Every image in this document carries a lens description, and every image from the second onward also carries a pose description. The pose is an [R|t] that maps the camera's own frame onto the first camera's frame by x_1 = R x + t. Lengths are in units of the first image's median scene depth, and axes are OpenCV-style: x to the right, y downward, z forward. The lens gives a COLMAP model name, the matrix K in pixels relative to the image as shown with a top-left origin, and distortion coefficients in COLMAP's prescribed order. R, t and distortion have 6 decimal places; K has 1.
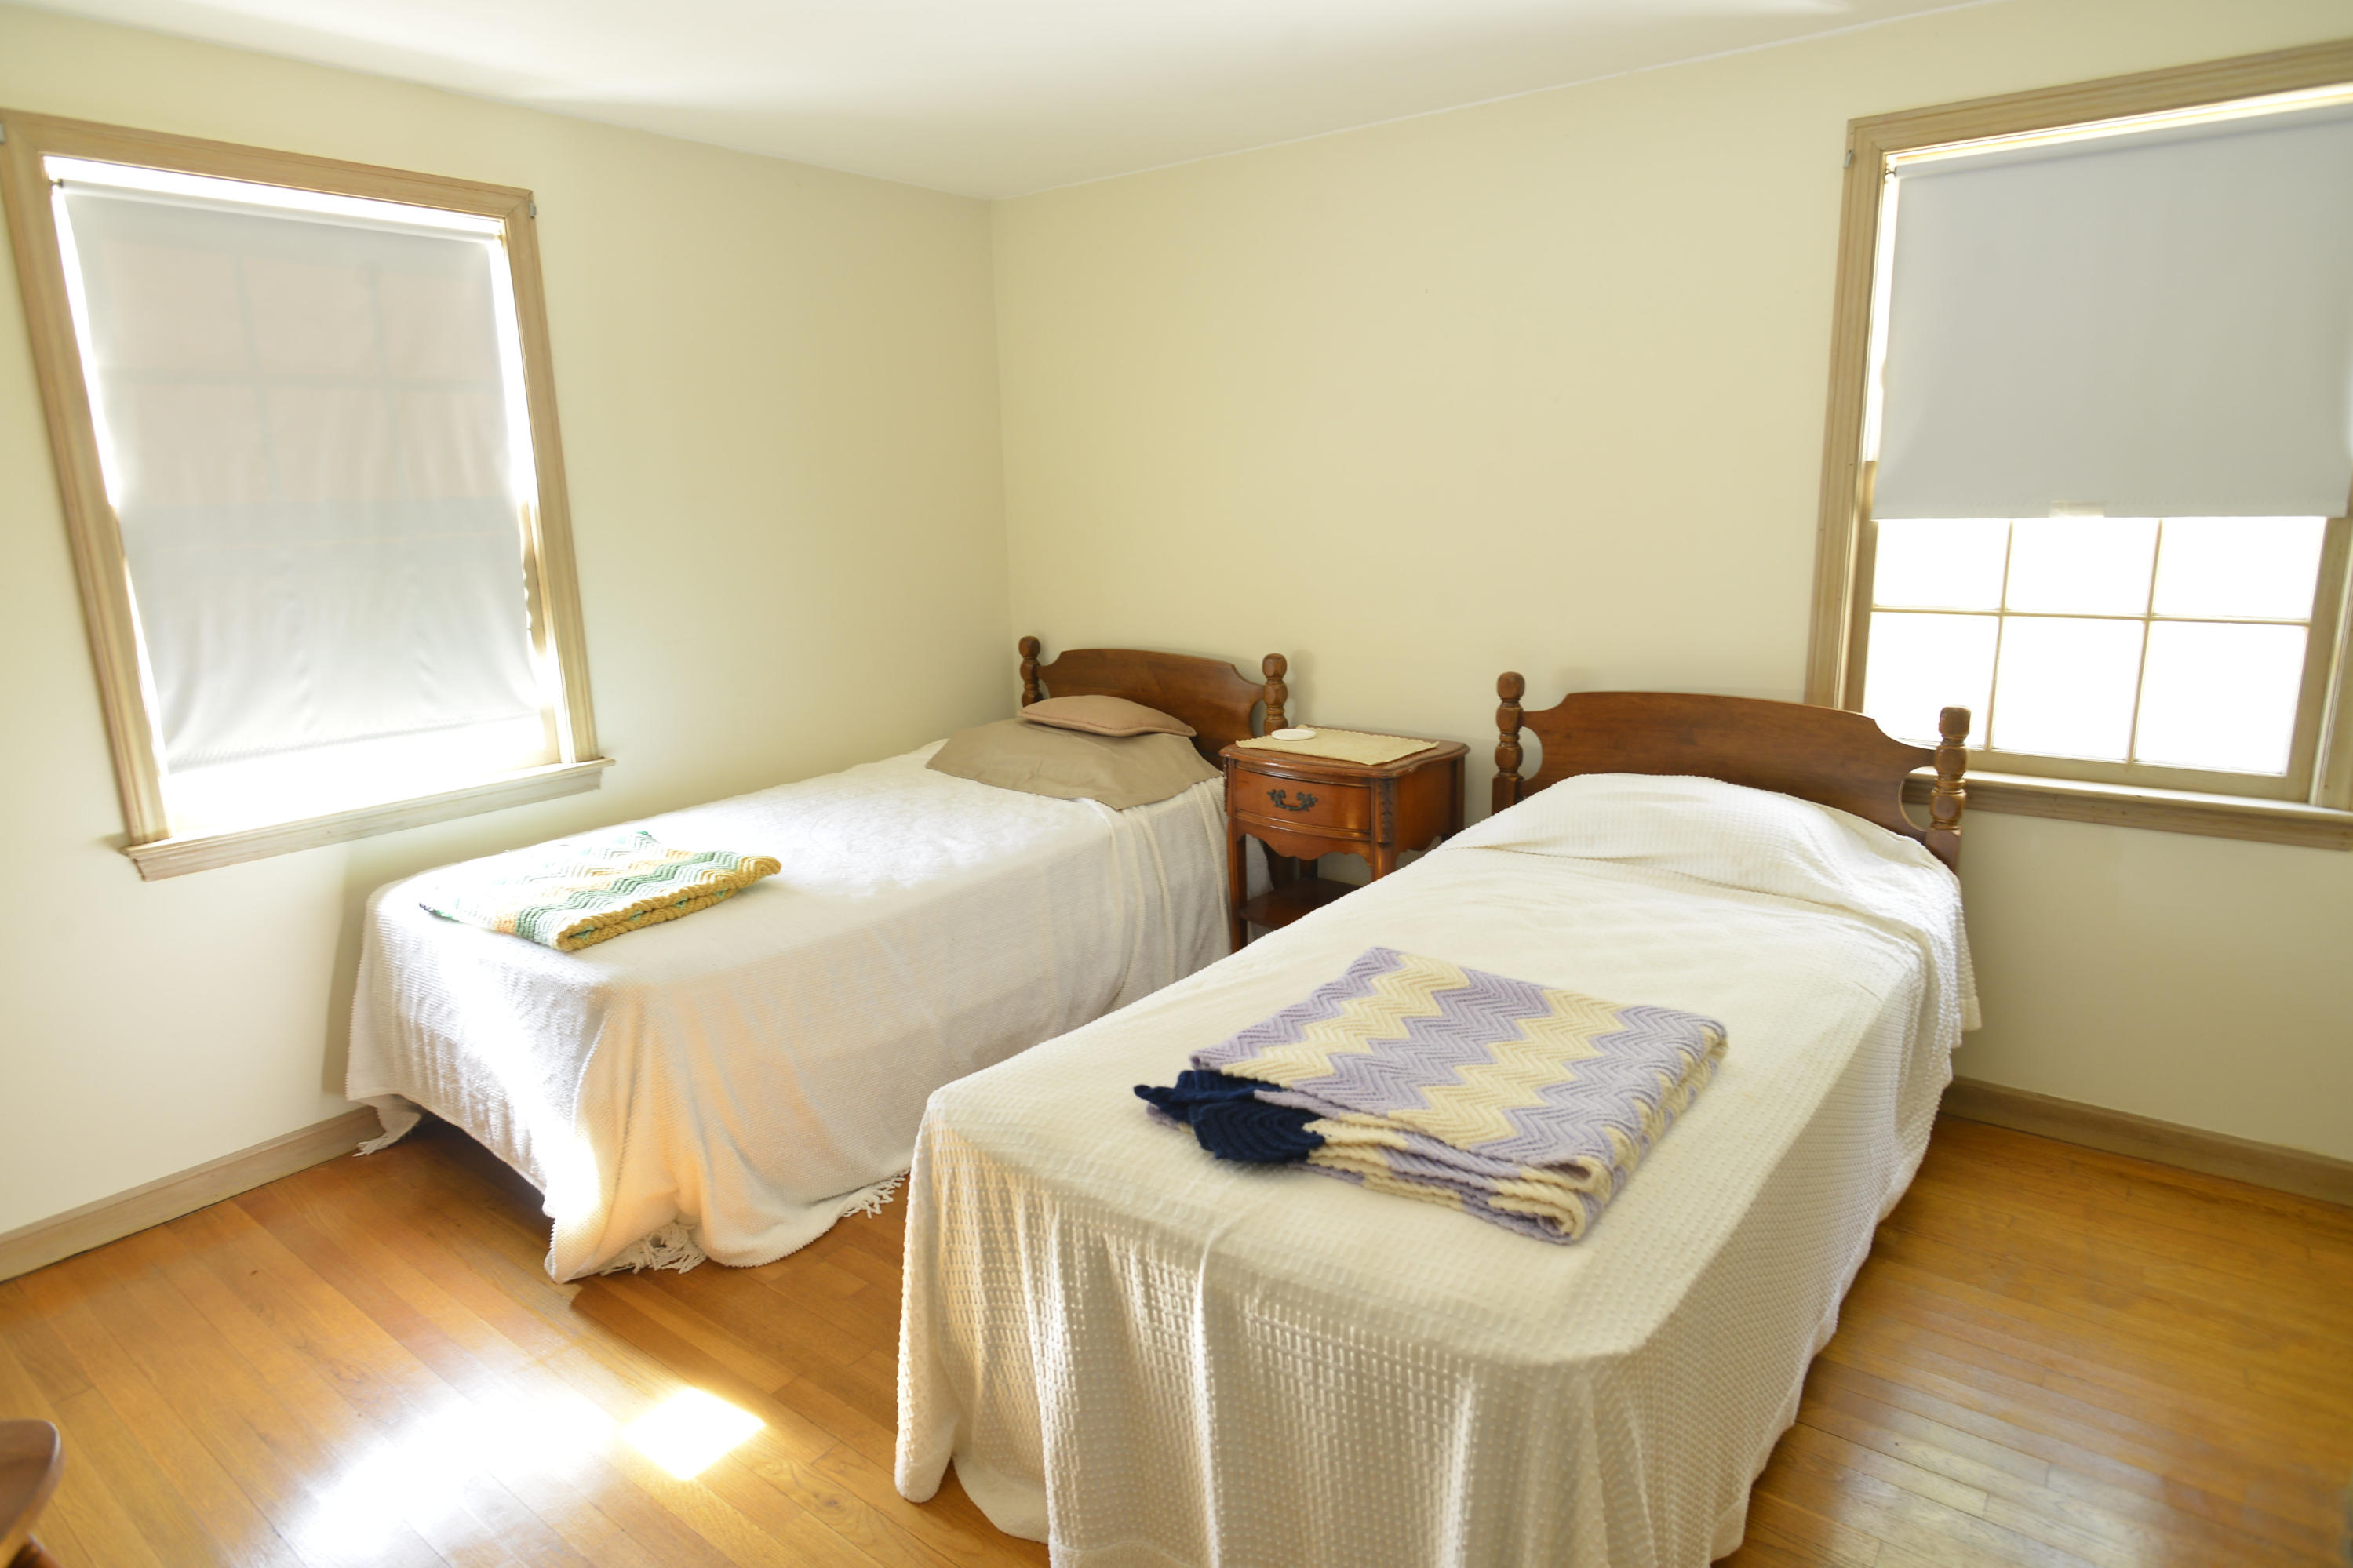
lens RADIAL K [[1342.9, 0, 1164.0], [0, 1342.9, 778.5], [0, 0, 1]] dist [-0.006238, -0.000121]
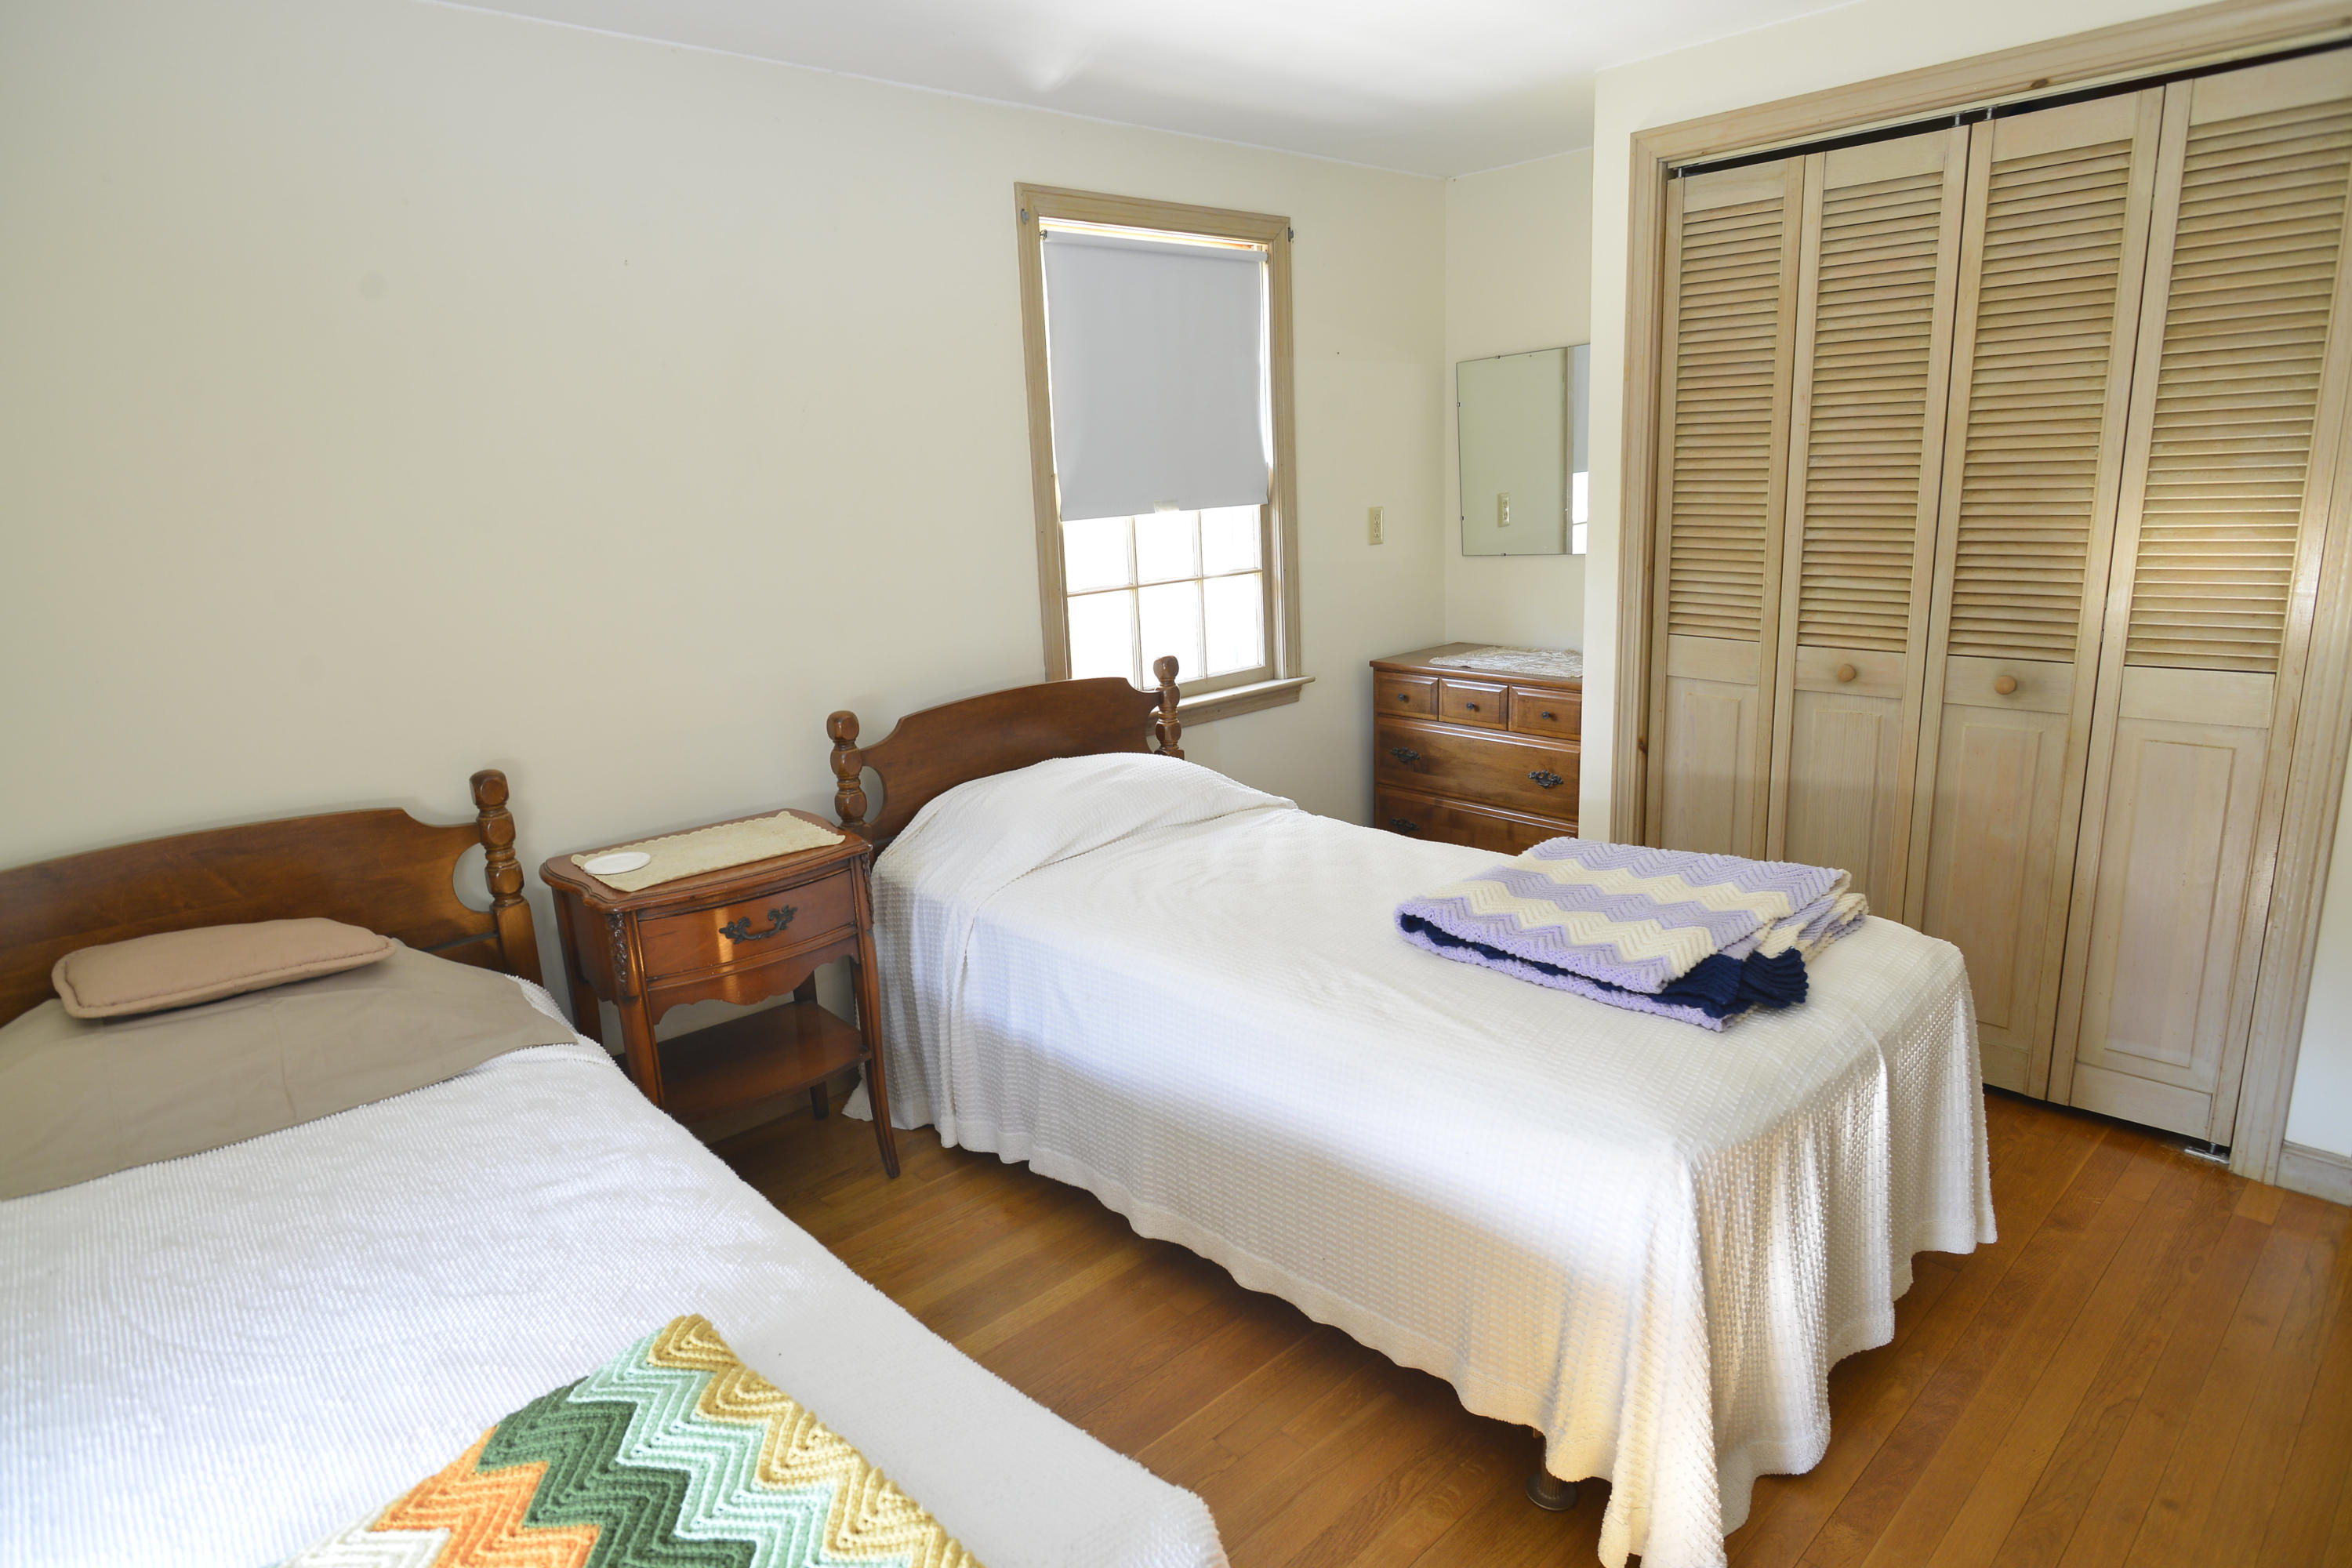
lens RADIAL K [[1342.5, 0, 1163.5], [0, 1342.5, 778.5], [0, 0, 1]] dist [-0.006238, -0.000121]
pose [[0.155519, -0.208218, 0.965639, -0.705133], [0.259419, 0.951831, 0.163460, -0.154038], [-0.953161, 0.225084, 0.202044, 0.756672]]
